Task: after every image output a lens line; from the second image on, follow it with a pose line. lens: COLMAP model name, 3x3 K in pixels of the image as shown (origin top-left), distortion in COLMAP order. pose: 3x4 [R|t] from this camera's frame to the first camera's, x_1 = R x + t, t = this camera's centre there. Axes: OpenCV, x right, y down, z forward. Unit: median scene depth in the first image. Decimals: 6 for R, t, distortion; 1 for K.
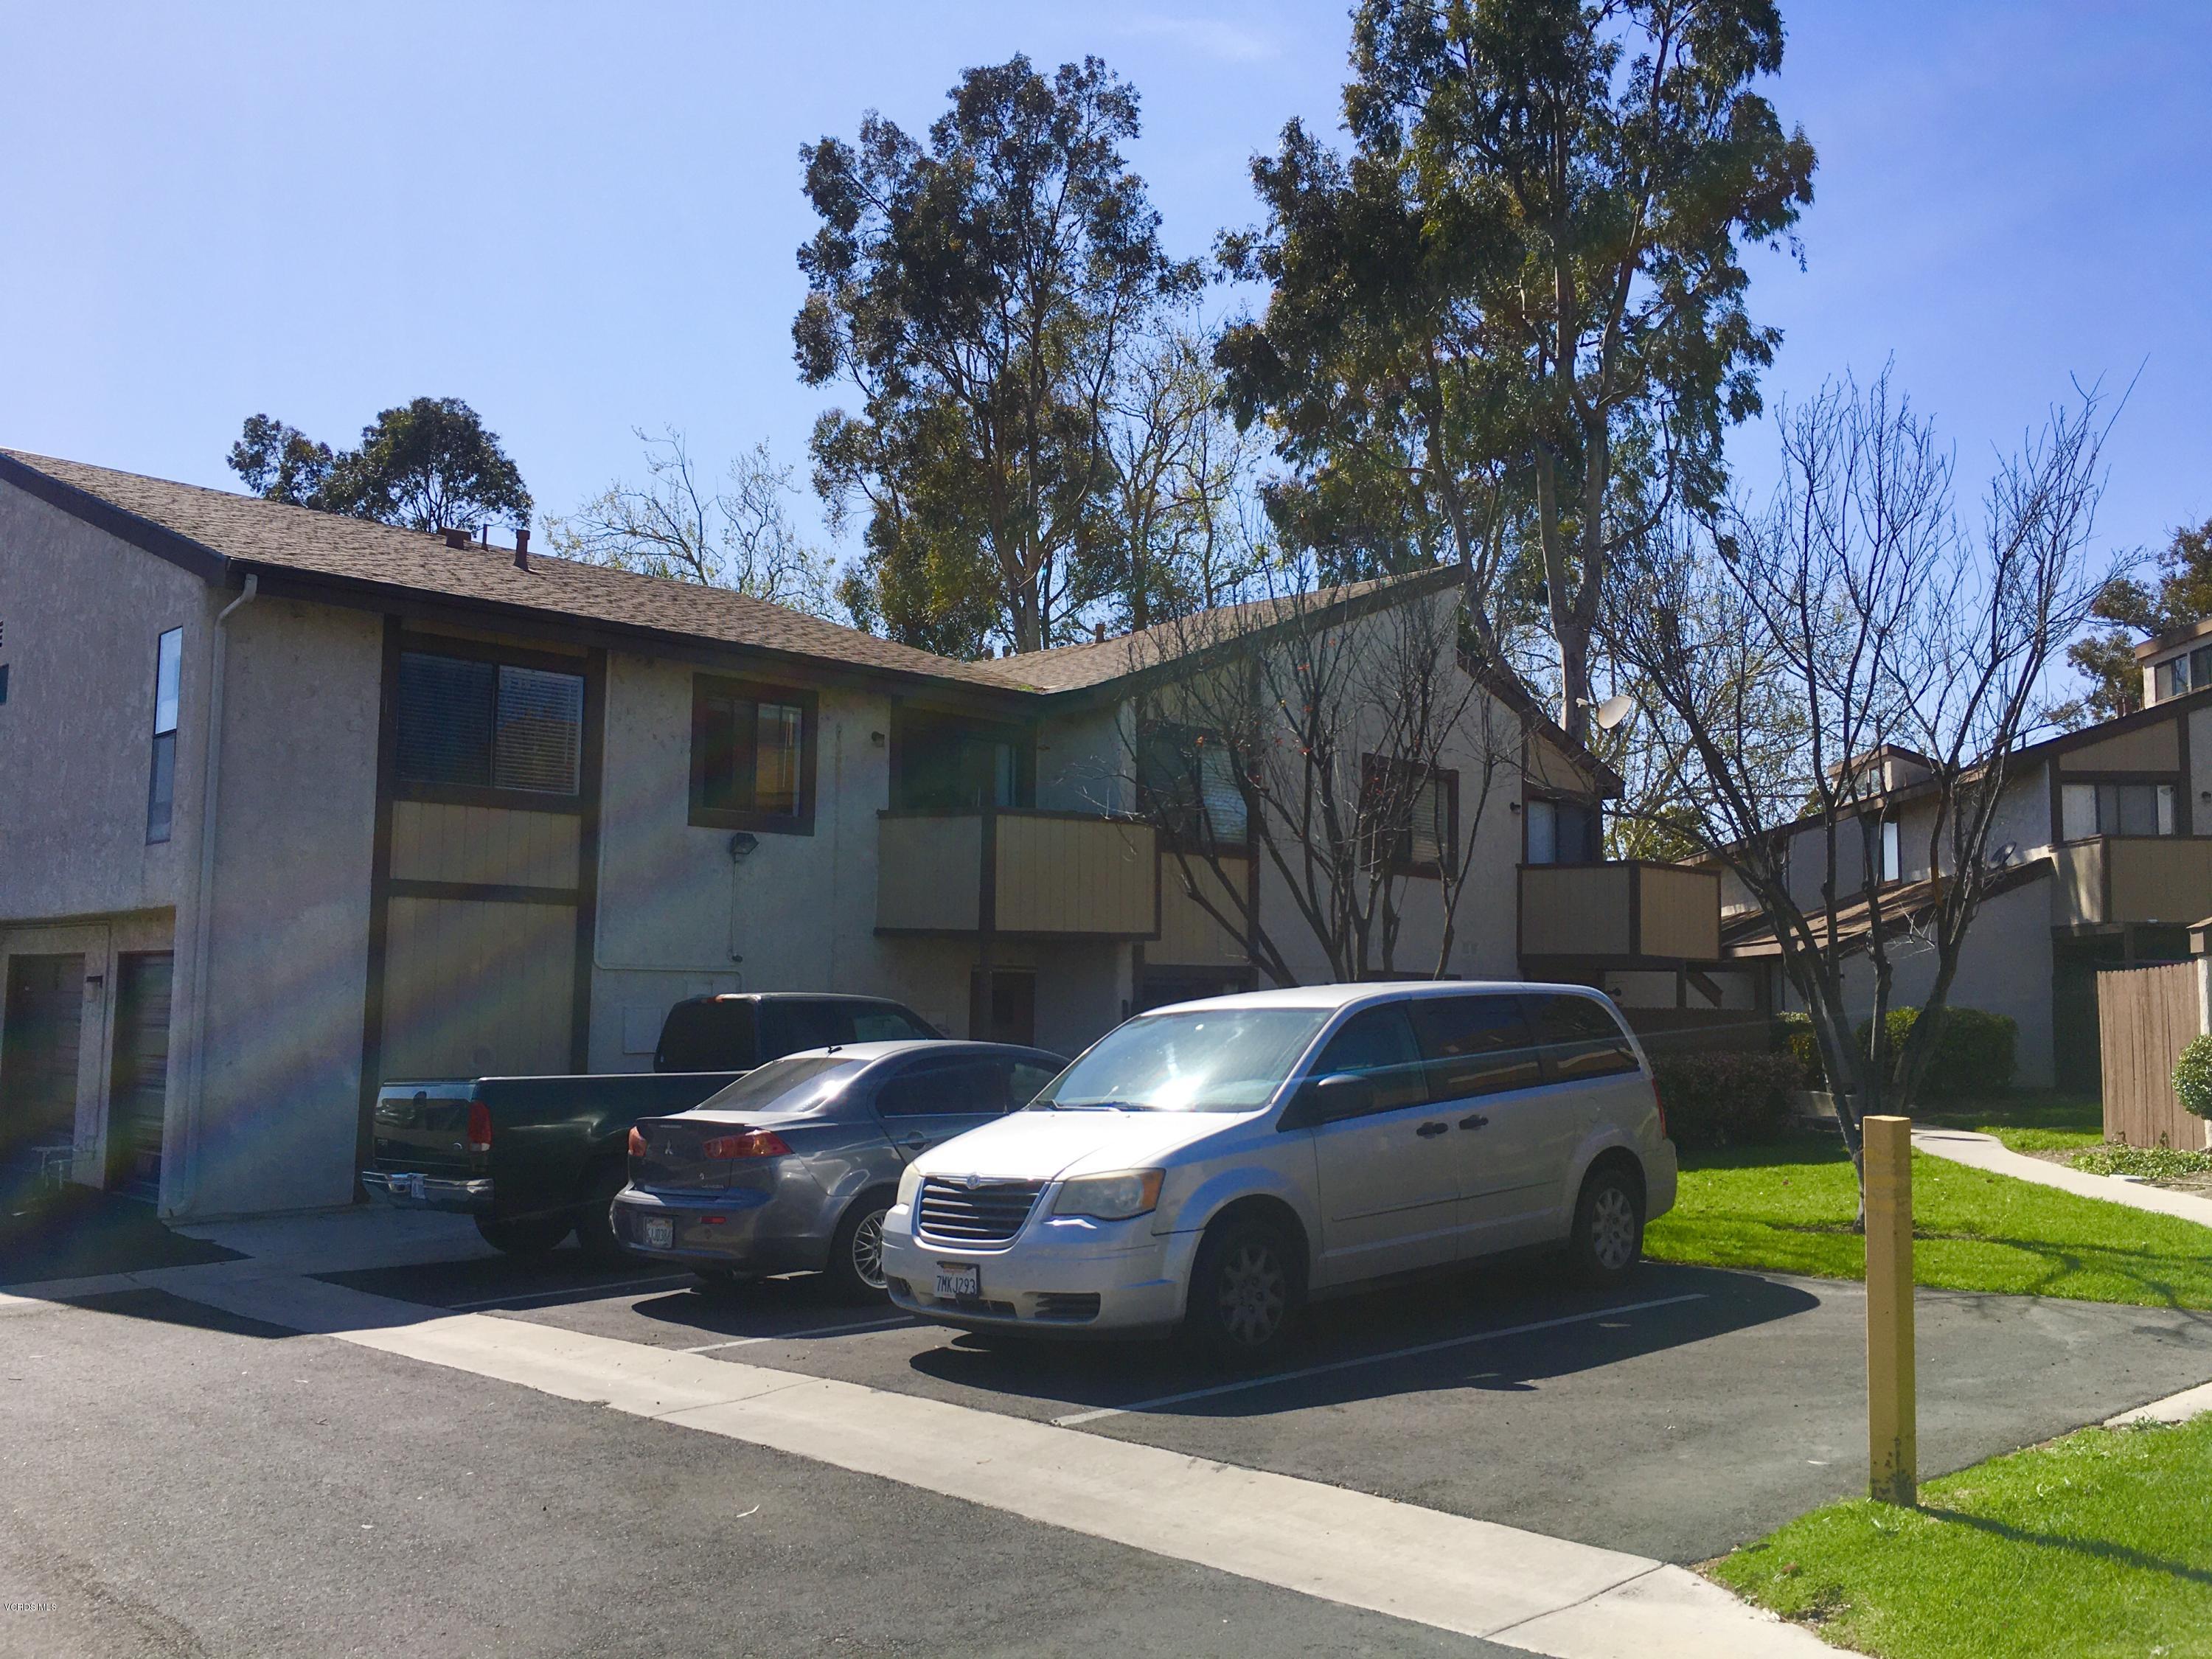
lens RADIAL K [[1945.1, 0, 1095.6], [0, 1945.1, 805.9], [0, 0, 1]] dist [0.077807, -0.001701]
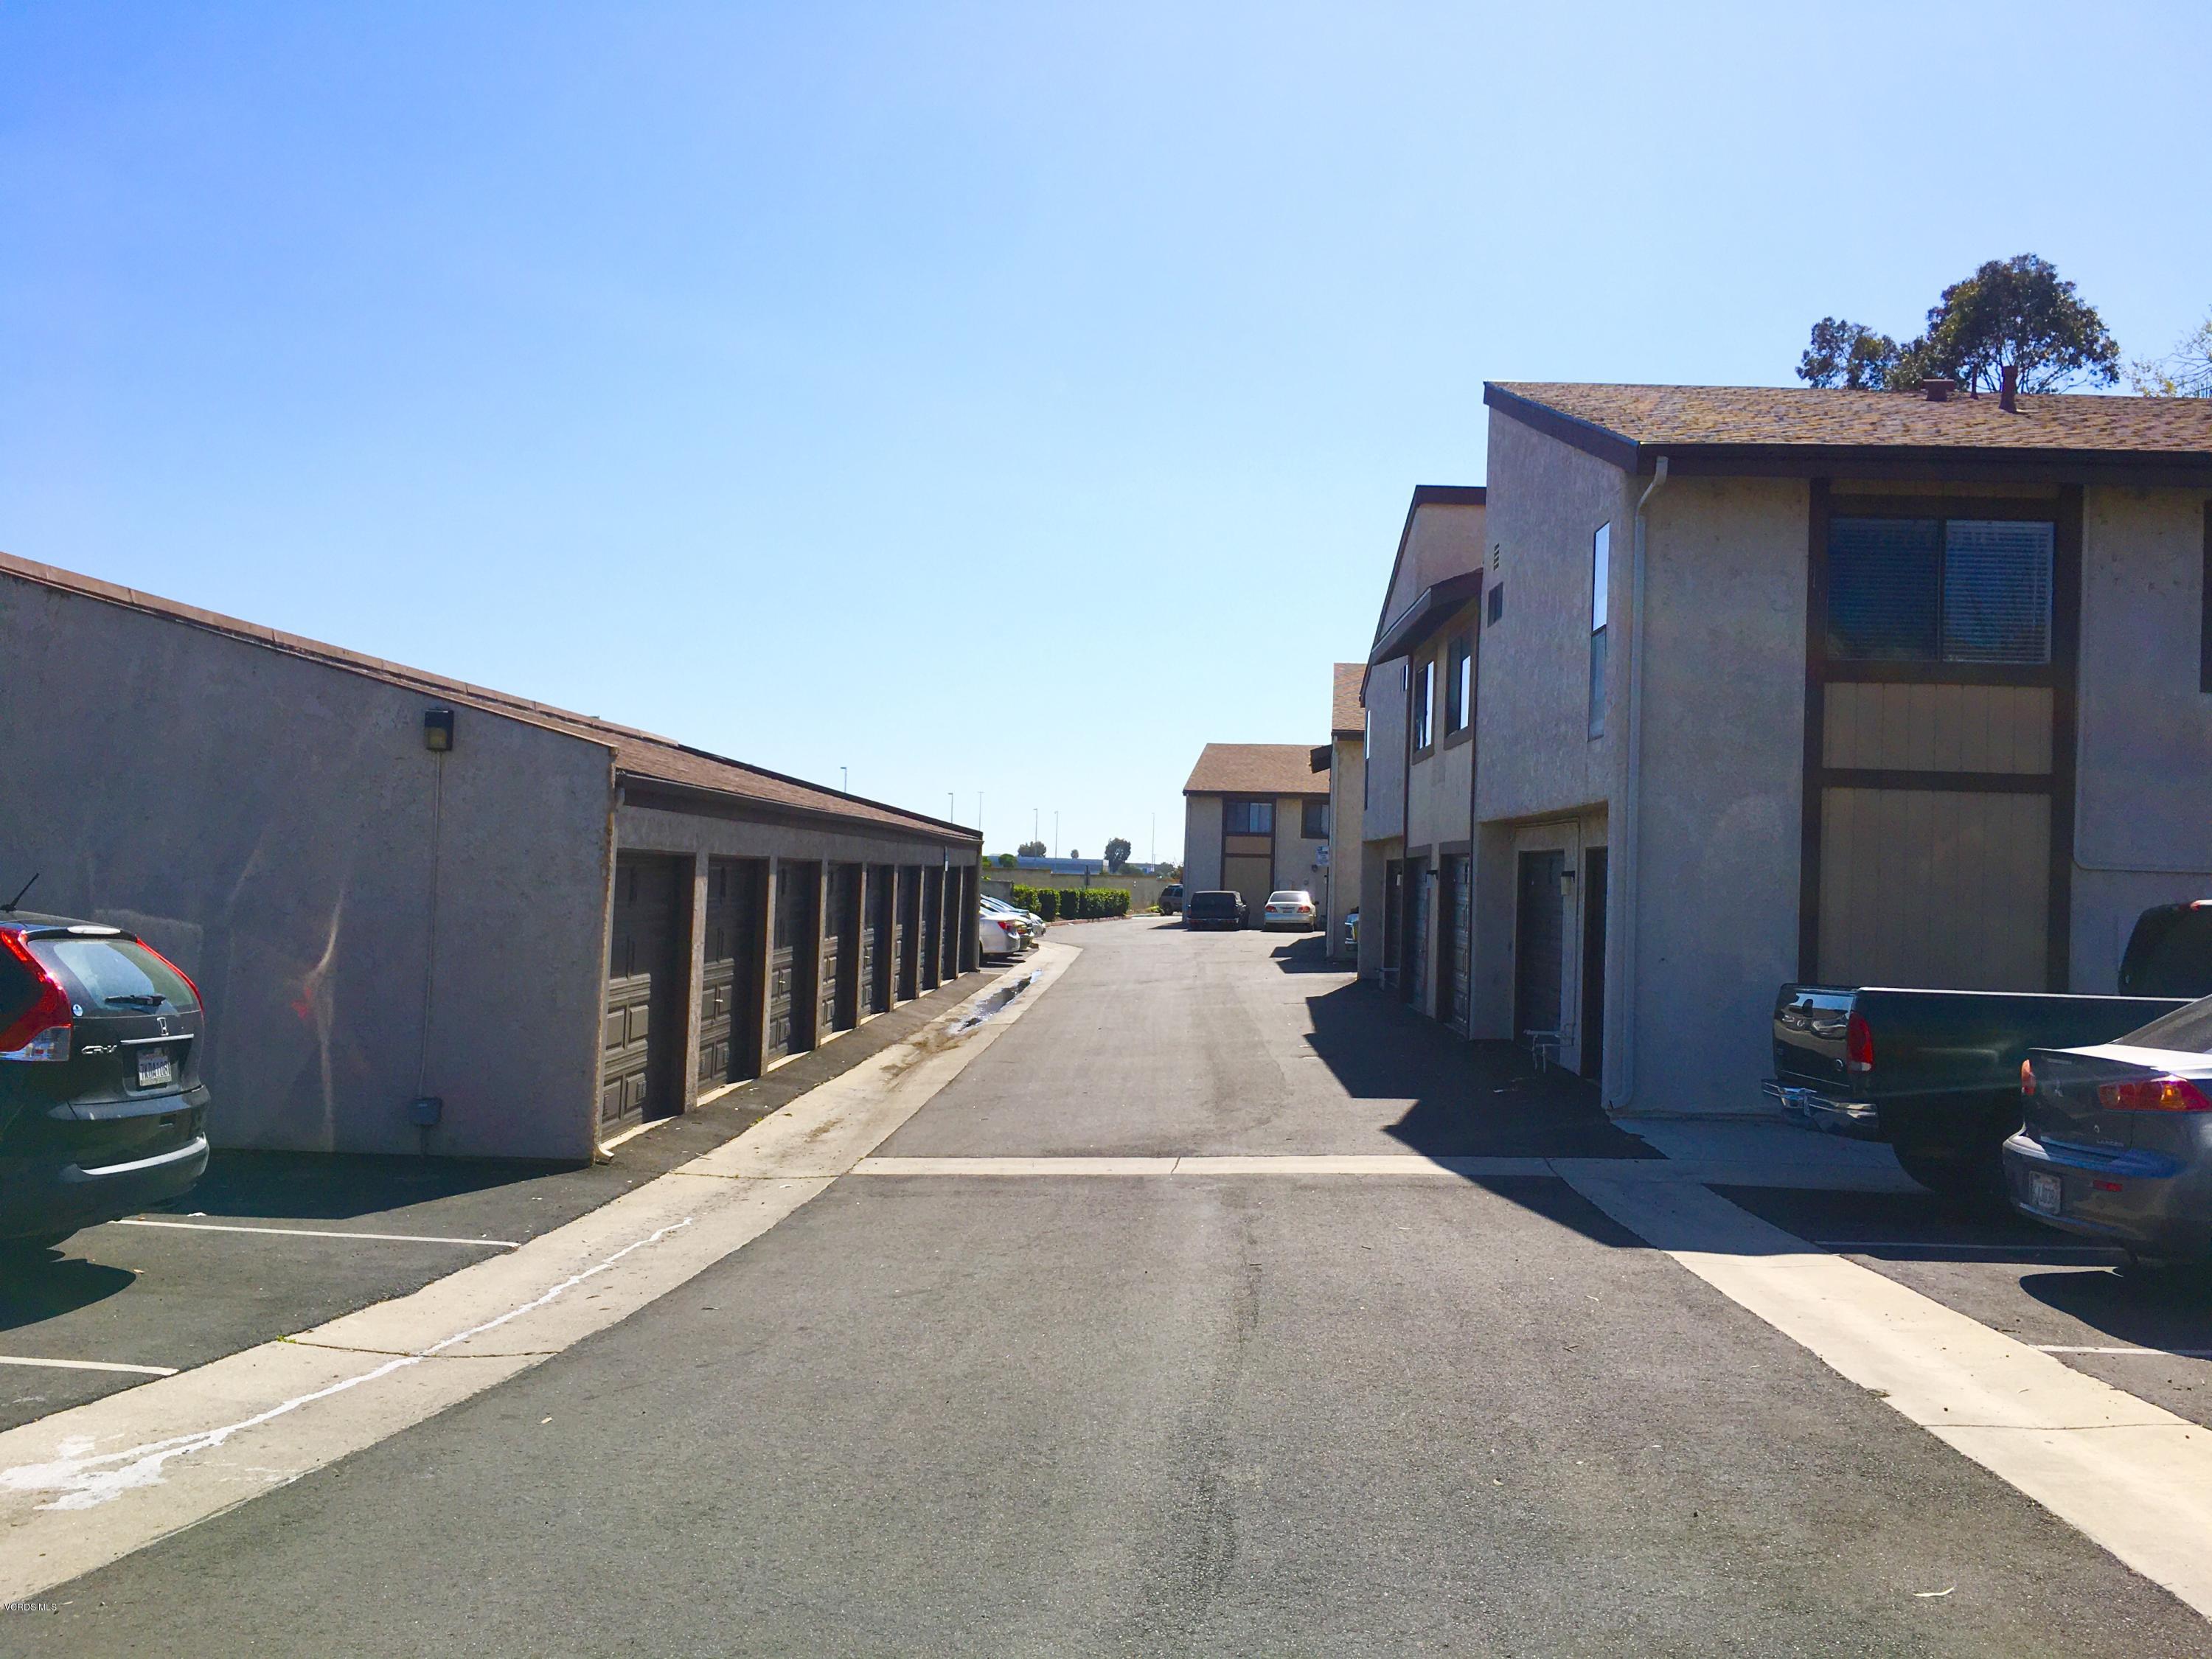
lens RADIAL K [[1877.6, 0, 1106.0], [0, 1877.6, 829.5], [0, 0, 1]] dist [-0.009818, 0.005333]
pose [[0.667367, -0.011856, -0.744635, 0.067571], [0.052409, 0.998142, 0.031079, 0.020806], [0.742883, -0.059767, 0.666748, 0.166723]]
